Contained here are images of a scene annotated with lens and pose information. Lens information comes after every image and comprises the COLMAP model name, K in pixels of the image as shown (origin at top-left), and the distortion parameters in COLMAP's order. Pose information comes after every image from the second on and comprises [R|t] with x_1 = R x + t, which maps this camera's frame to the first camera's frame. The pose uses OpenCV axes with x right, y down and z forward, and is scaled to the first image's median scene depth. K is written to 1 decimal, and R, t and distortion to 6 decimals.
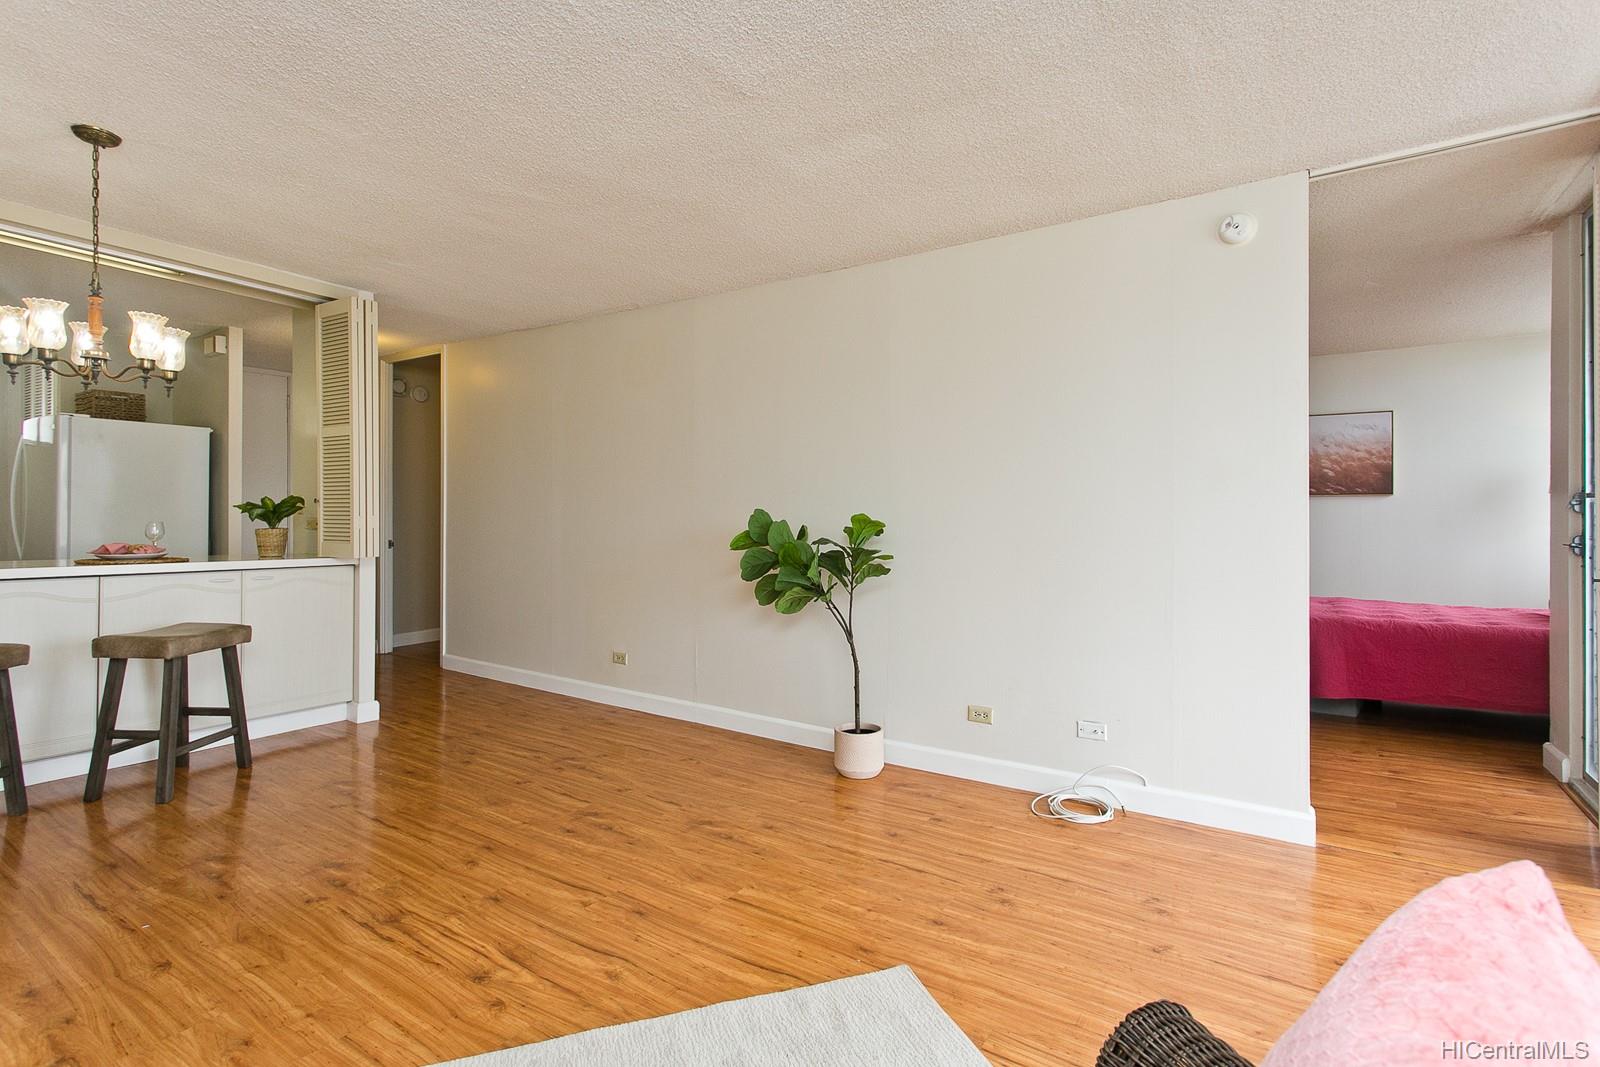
lens RADIAL K [[767.8, 0, 781.0], [0, 767.8, 508.7], [0, 0, 1]] dist [0.001844, 0.000588]
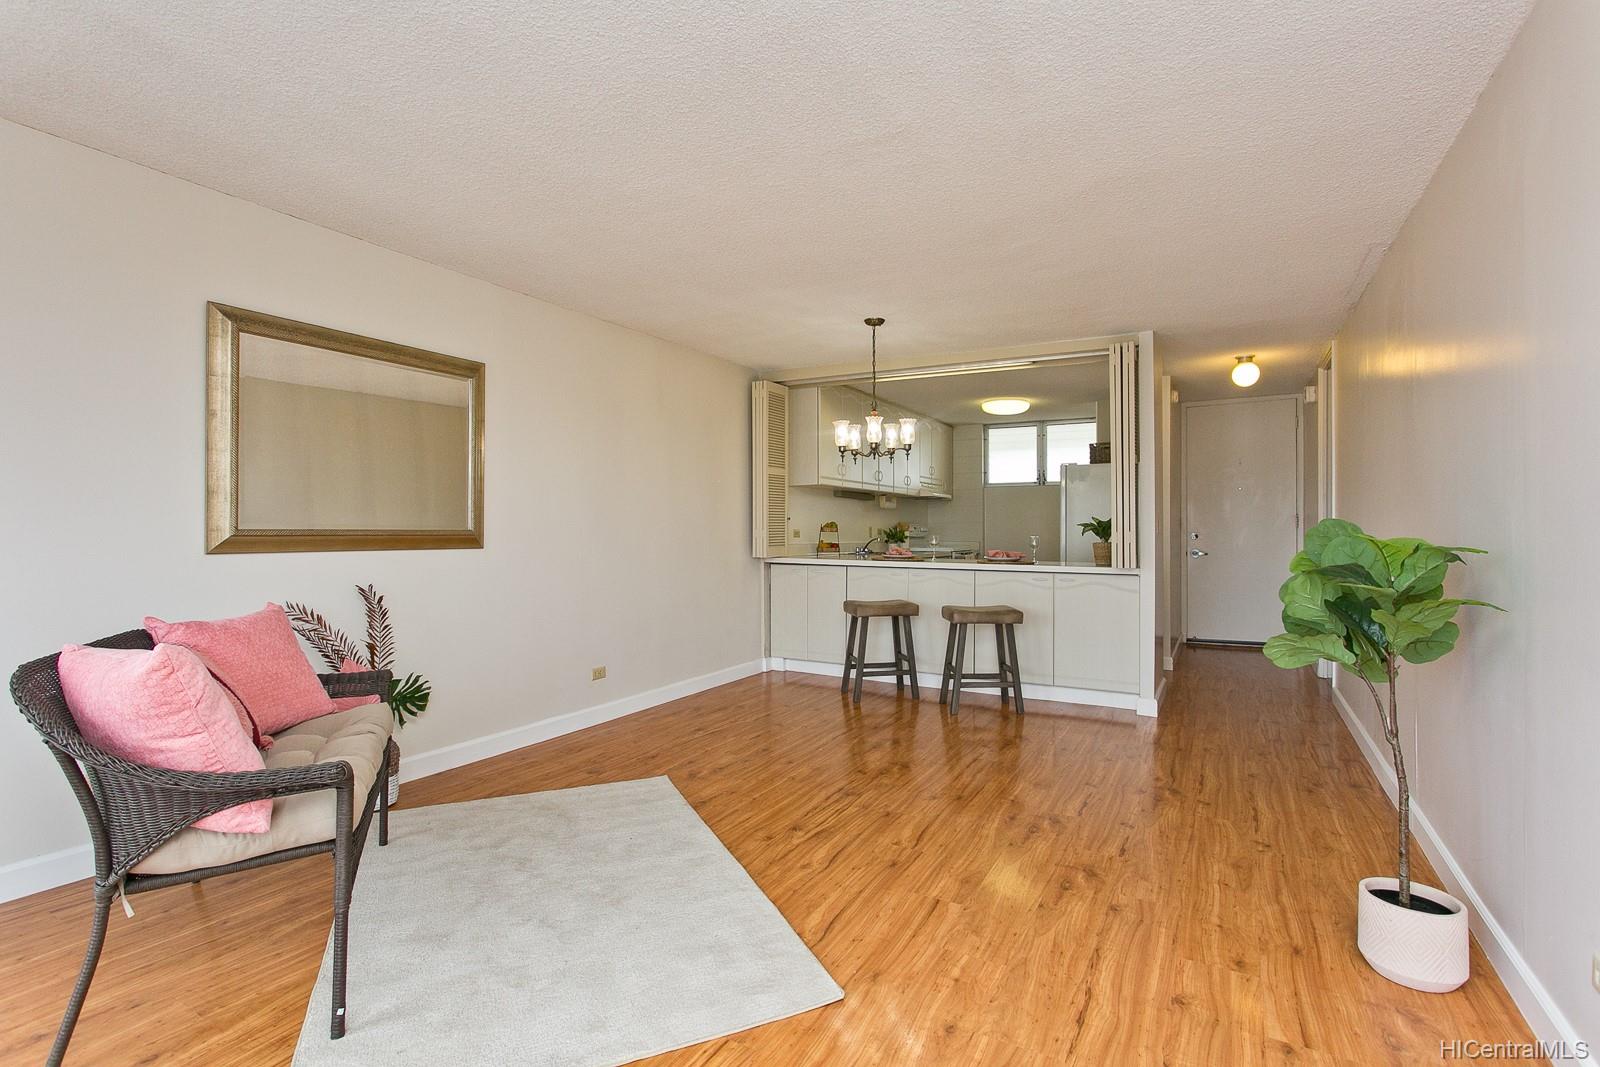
lens RADIAL K [[752.6, 0, 800.0], [0, 752.6, 533.5], [0, 0, 1]] dist [0.001488, 0.000270]
pose [[0.080956, -0.002771, -0.996714, 0.813381], [0.010659, 0.999941, -0.001914, 0.012973], [0.996661, -0.010469, 0.080981, 0.646717]]
